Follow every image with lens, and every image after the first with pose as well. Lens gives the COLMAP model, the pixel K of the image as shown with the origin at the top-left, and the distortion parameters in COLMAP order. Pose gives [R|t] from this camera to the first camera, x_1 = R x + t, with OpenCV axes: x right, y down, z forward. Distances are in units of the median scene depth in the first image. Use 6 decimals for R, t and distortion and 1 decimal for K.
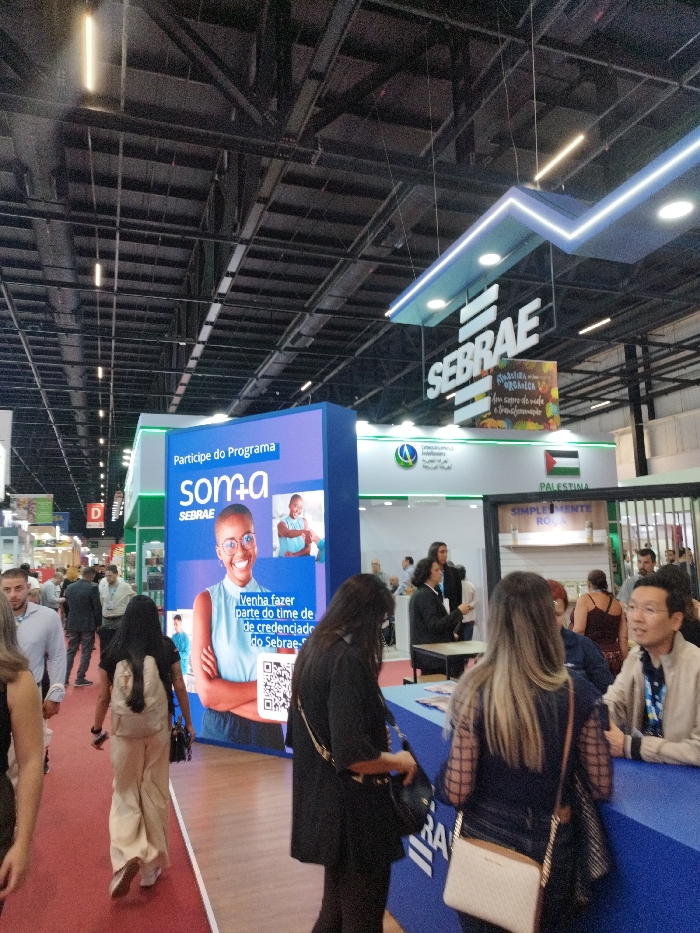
lens RADIAL K [[678.8, 0, 348.2], [0, 678.8, 463.0], [0, 0, 1]] dist [0.011306, 0.004055]
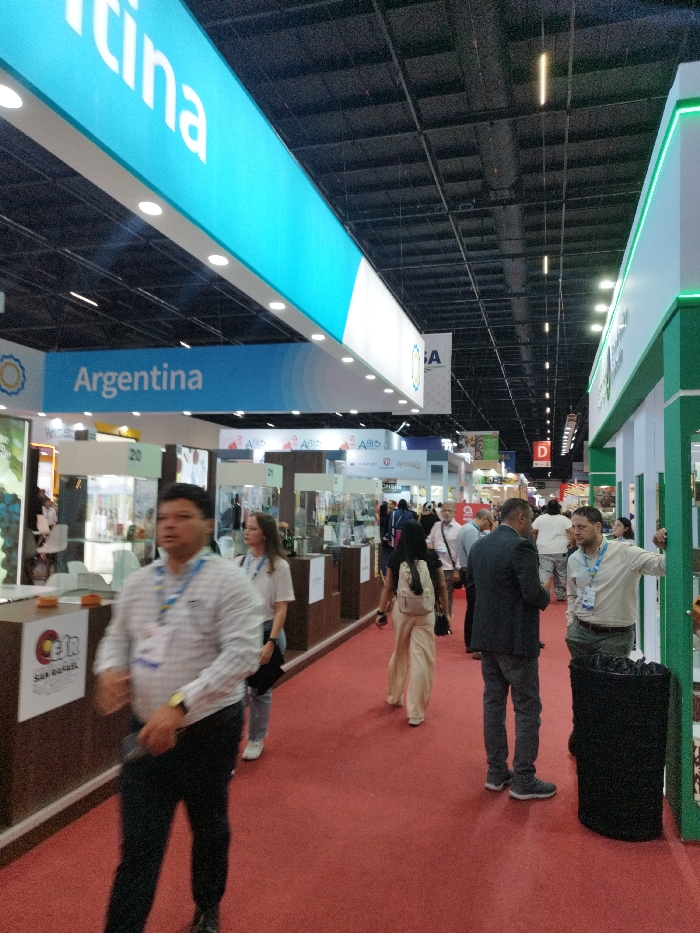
lens RADIAL K [[678.8, 0, 347.2], [0, 678.8, 463.5], [0, 0, 1]] dist [0.011306, 0.004055]
pose [[0.806112, 0.014179, -0.591593, -0.055264], [0.035639, 0.996735, 0.072452, 0.023032], [0.590689, -0.079489, 0.802975, 0.145050]]
